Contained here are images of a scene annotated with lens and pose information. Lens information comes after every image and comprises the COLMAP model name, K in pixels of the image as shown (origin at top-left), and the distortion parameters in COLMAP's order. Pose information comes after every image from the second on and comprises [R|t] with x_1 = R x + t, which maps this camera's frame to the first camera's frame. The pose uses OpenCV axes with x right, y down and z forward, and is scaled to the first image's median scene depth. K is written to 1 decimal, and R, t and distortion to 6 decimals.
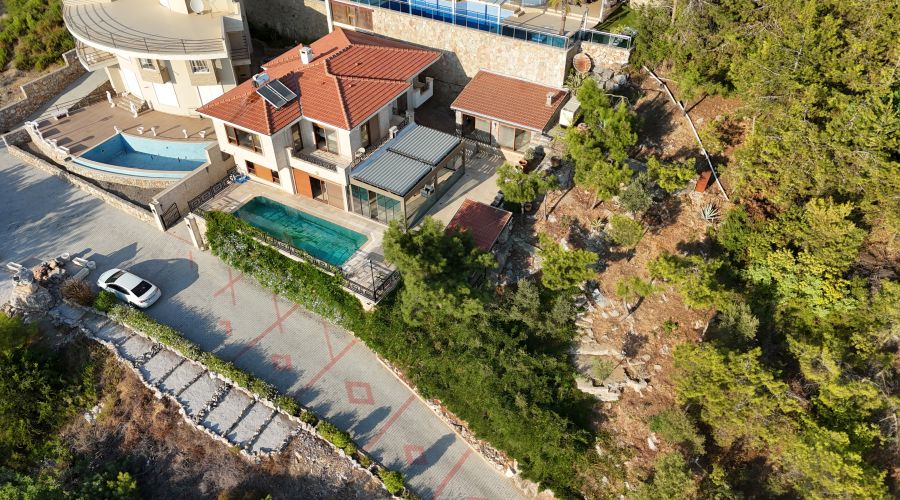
lens RADIAL K [[665.7, 0, 456.9], [0, 665.7, 250.8], [0, 0, 1]] dist [0.065182, -0.059227]
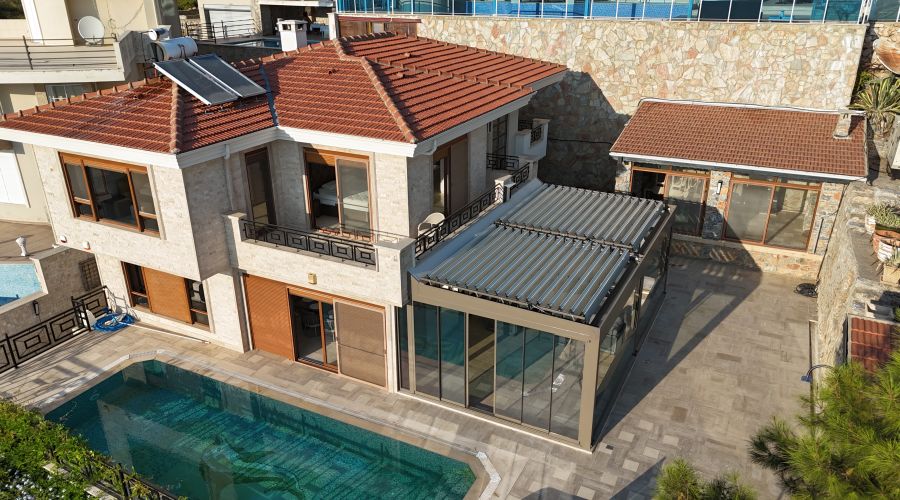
lens RADIAL K [[665.7, 0, 456.9], [0, 665.7, 250.8], [0, 0, 1]] dist [0.065182, -0.059227]
pose [[0.998745, -0.022702, 0.044648, -0.144734], [0.035261, 0.951759, -0.304815, -0.020598], [-0.035574, 0.306007, 0.951365, 0.640464]]
